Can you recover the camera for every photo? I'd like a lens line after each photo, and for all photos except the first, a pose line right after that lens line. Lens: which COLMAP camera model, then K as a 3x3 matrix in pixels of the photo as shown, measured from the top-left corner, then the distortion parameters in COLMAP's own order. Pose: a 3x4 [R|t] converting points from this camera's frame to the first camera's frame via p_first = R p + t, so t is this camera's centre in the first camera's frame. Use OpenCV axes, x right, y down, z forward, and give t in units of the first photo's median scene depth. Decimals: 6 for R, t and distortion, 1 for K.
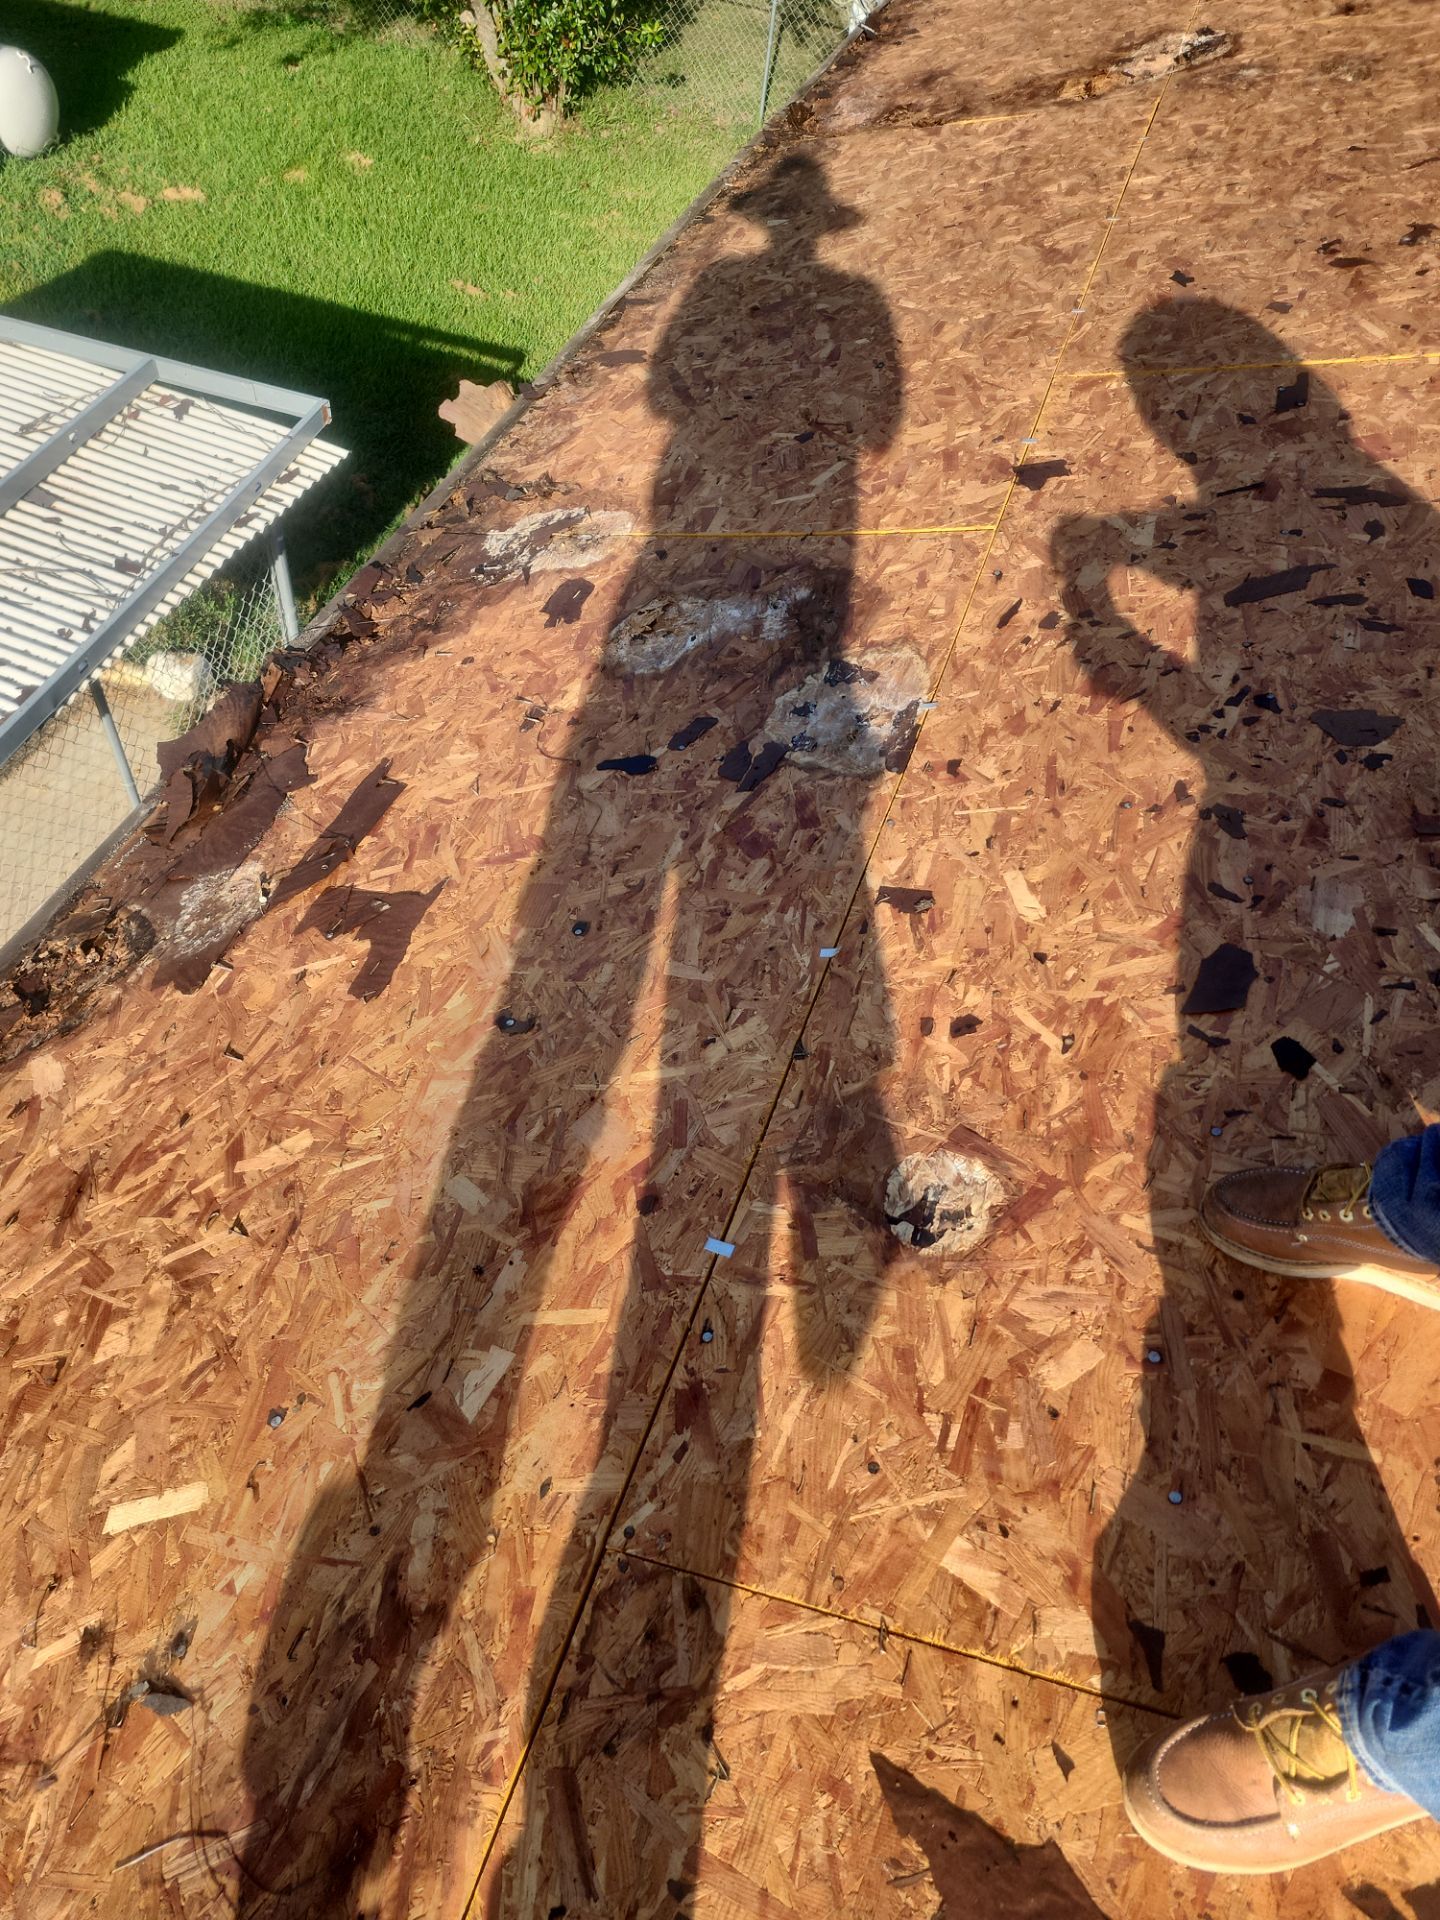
lens RADIAL K [[1287.4, 0, 723.4], [0, 1287.4, 973.8], [0, 0, 1]] dist [0.065779, -0.057840]
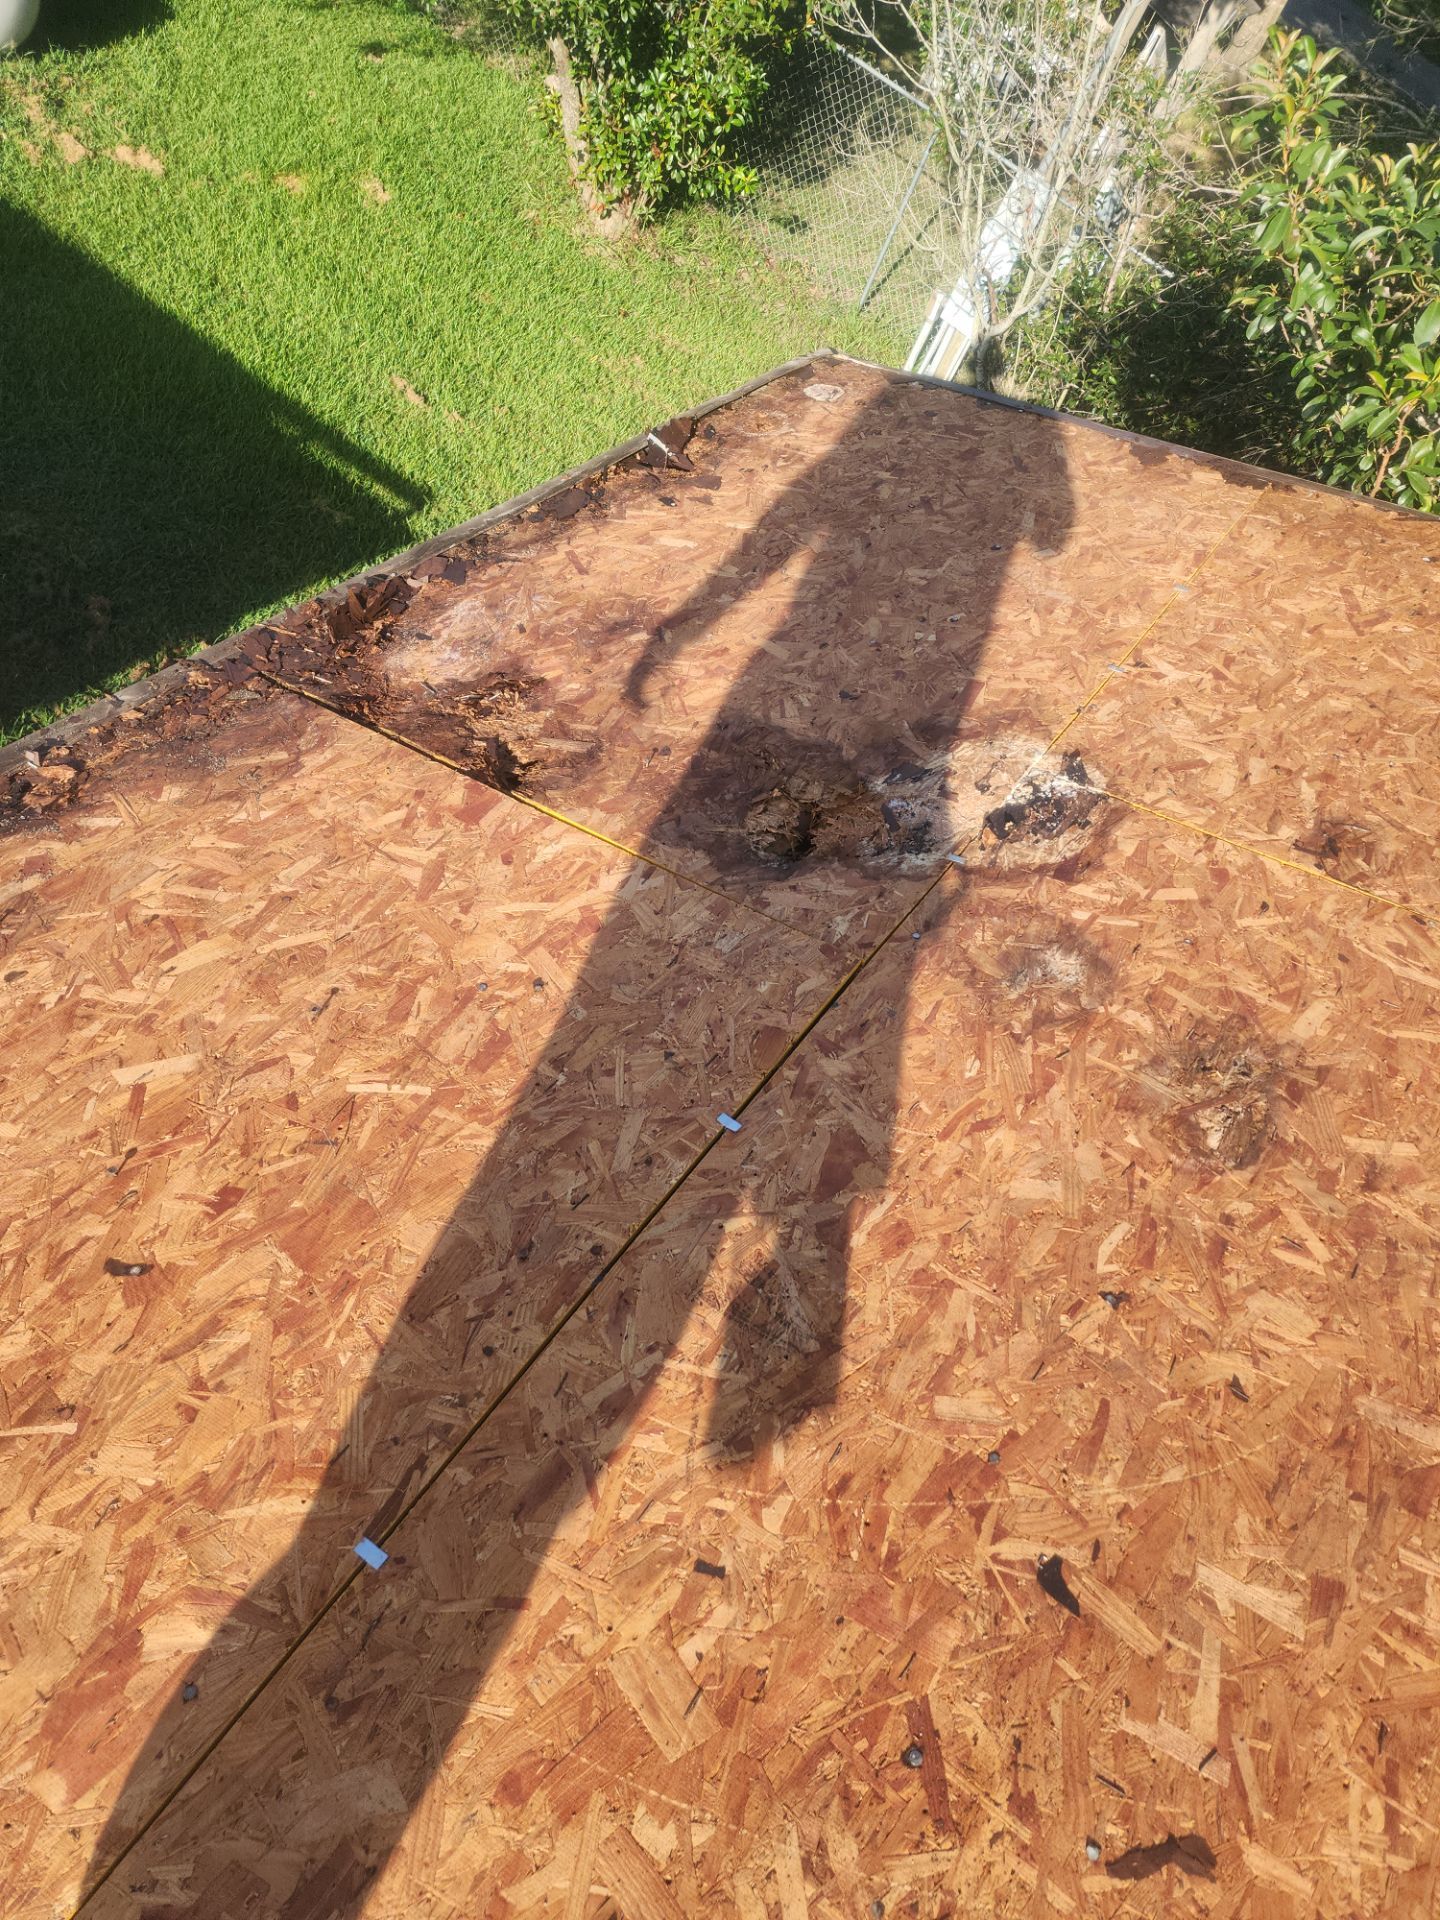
lens RADIAL K [[1266.8, 0, 746.0], [0, 1266.8, 961.9], [0, 0, 1]] dist [0.057997, -0.051847]
pose [[0.940713, 0.338111, 0.027187, 0.349021], [-0.337181, 0.940836, -0.033720, -0.793477], [-0.036980, 0.022554, 0.999061, 0.674153]]
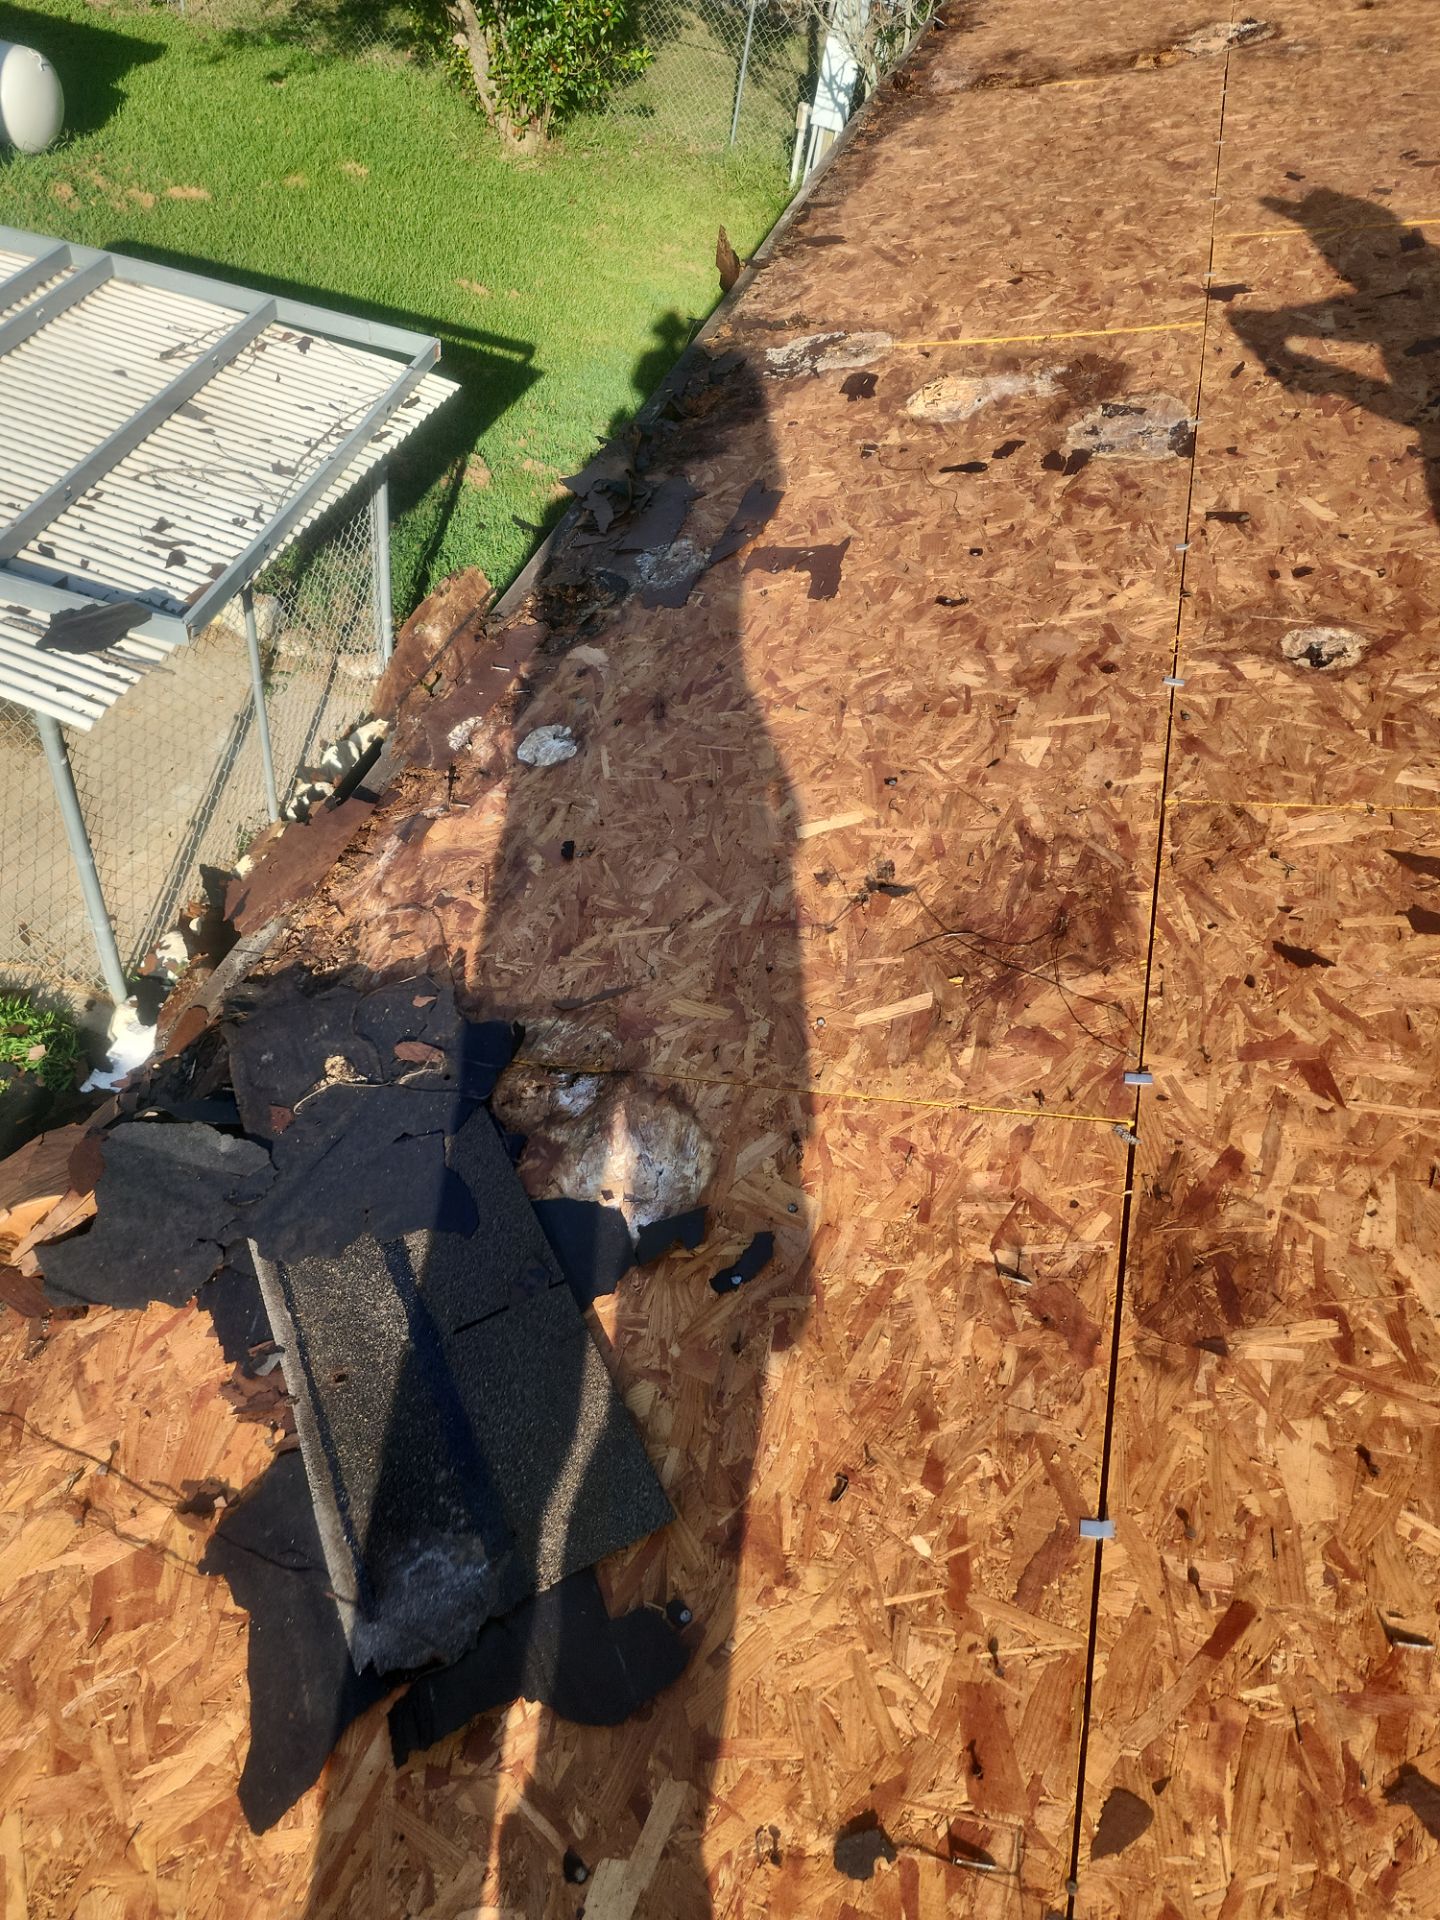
lens RADIAL K [[1326.6, 0, 704.0], [0, 1326.6, 987.1], [0, 0, 1]] dist [0.071168, -0.063058]
pose [[0.997914, -0.006857, 0.064199, -0.289491], [0.009610, 0.999042, -0.042683, 0.281975], [-0.063845, 0.043211, 0.997024, -0.213149]]
